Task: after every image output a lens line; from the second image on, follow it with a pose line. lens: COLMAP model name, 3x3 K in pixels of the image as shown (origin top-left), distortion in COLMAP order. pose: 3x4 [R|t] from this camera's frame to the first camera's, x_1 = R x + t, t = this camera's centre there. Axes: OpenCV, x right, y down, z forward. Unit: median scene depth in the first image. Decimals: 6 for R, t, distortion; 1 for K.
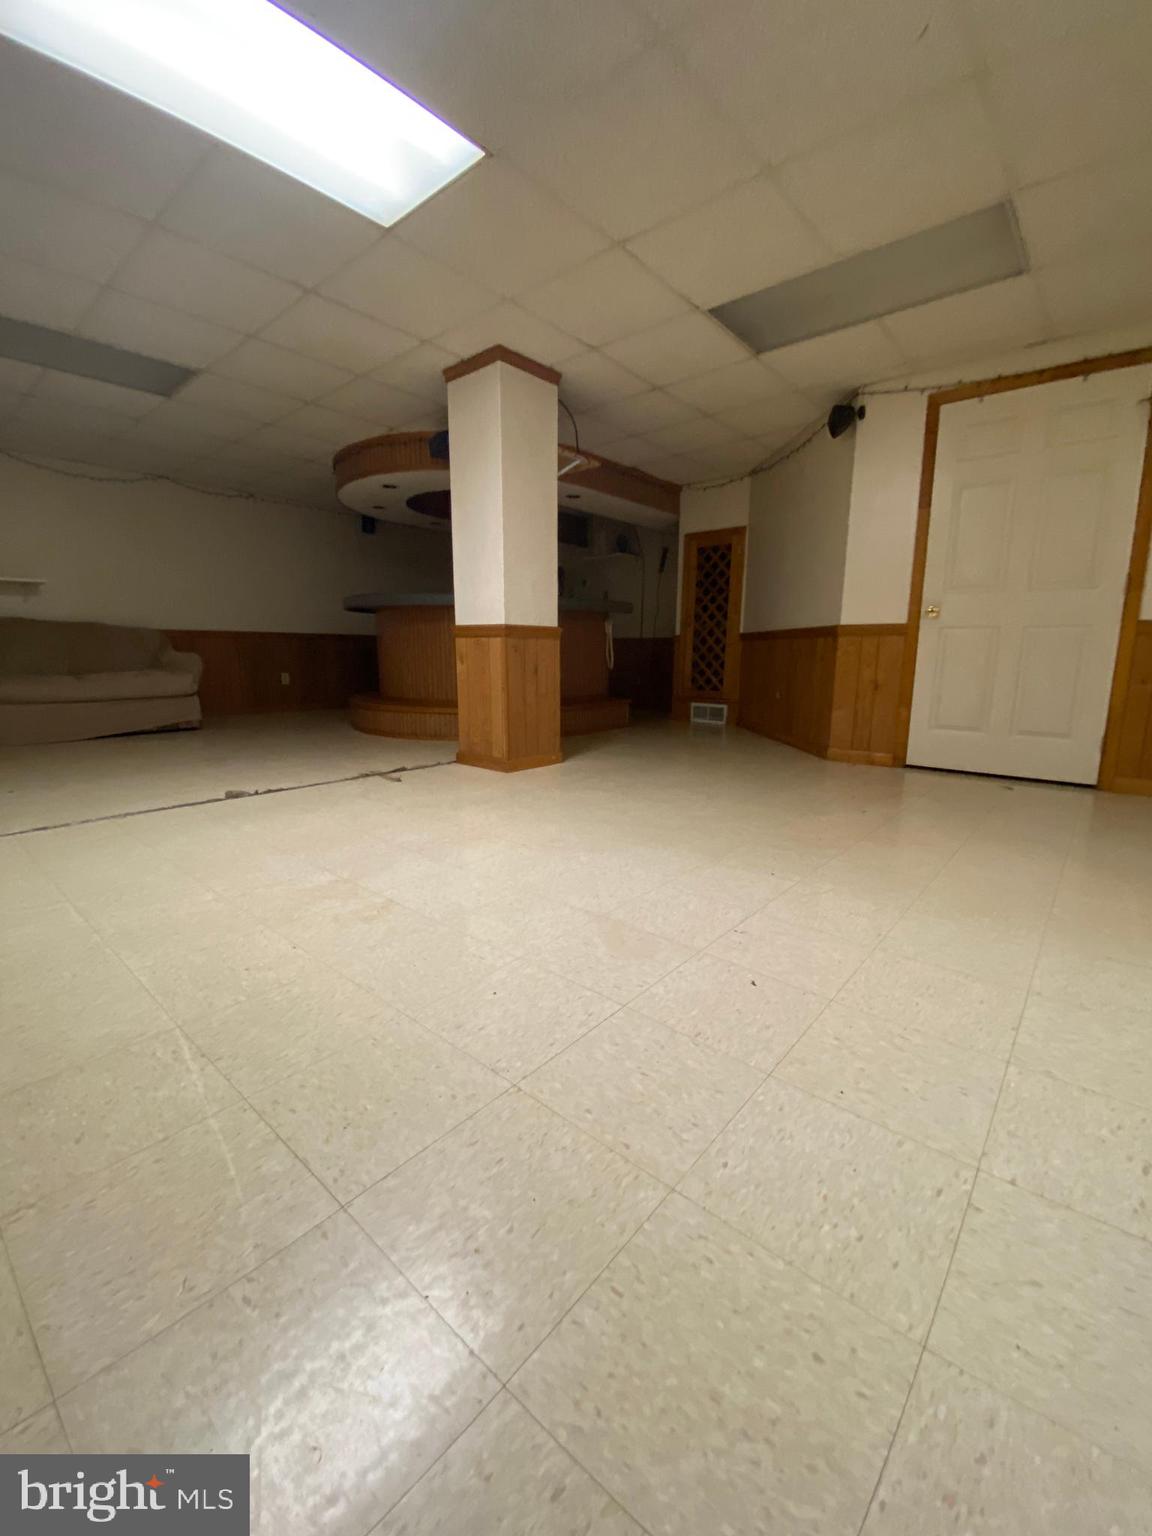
lens RADIAL K [[626.7, 0, 576.0], [0, 626.7, 768.0], [0, 0, 1]] dist [-0.001317, -0.000448]
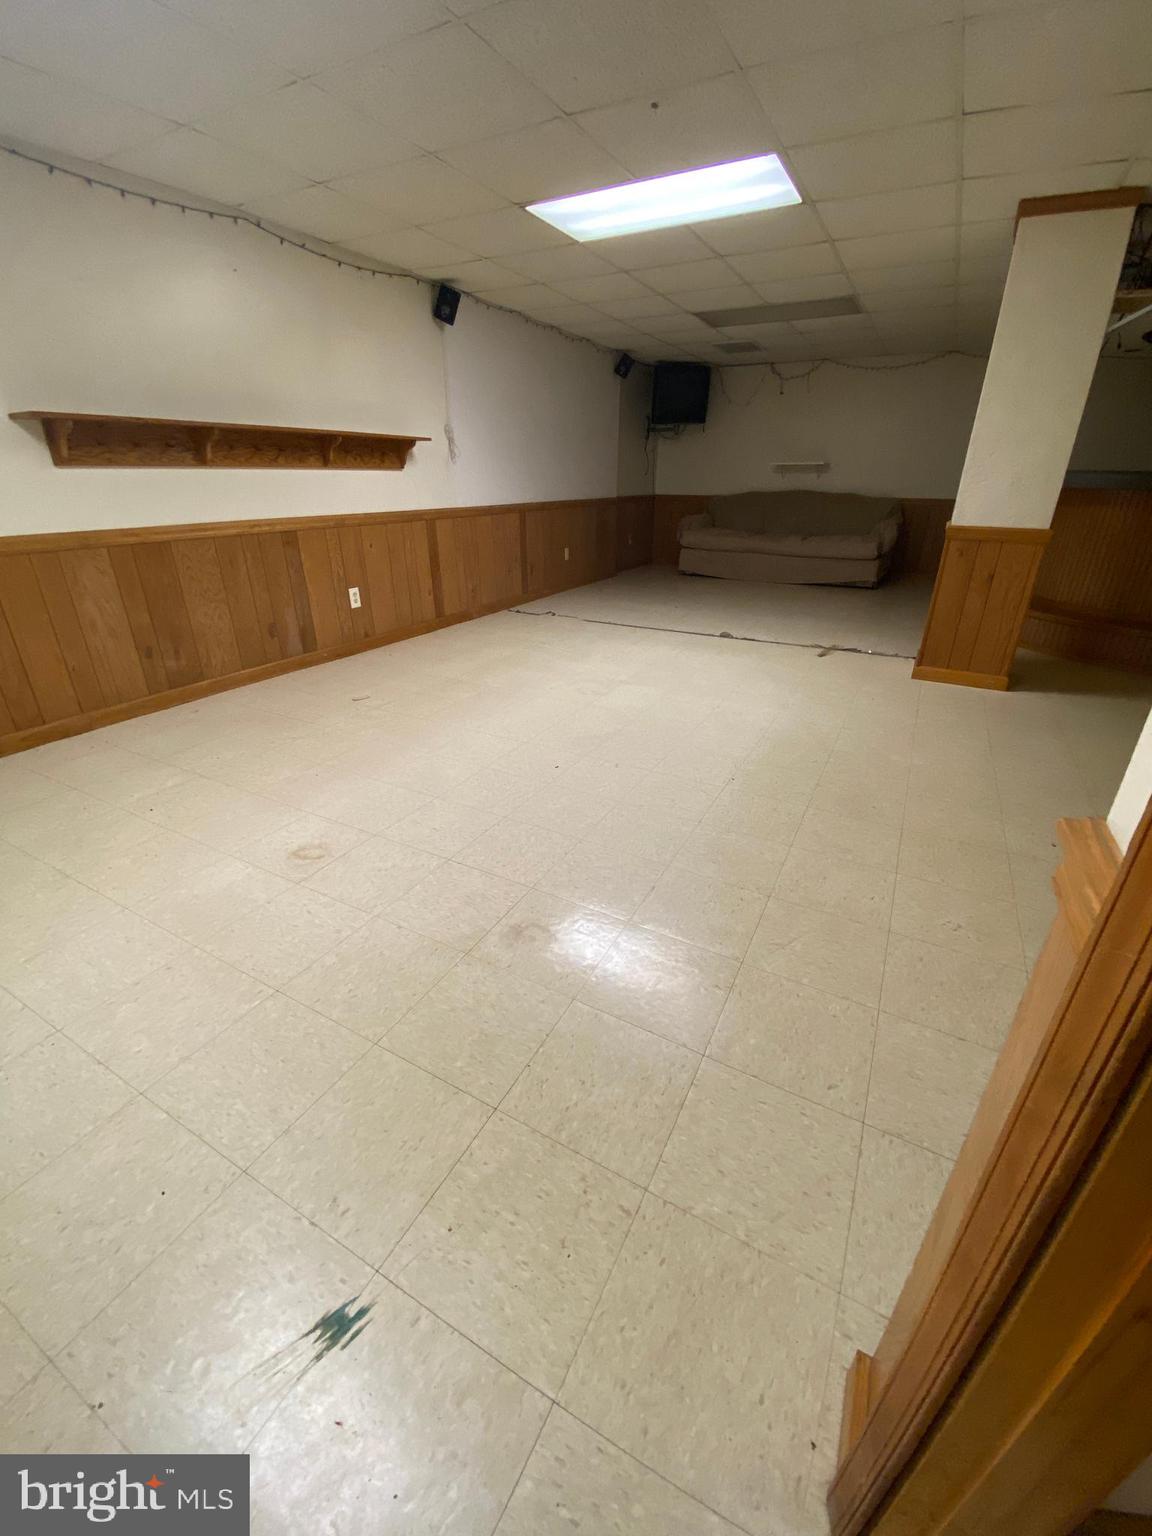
lens RADIAL K [[626.7, 0, 576.0], [0, 626.7, 768.0], [0, 0, 1]] dist [-0.001317, -0.000448]
pose [[0.228264, 0.407961, -0.884004, 0.700748], [-0.182241, 0.909831, 0.372822, -0.134137], [0.956391, 0.076000, 0.282029, 0.178490]]
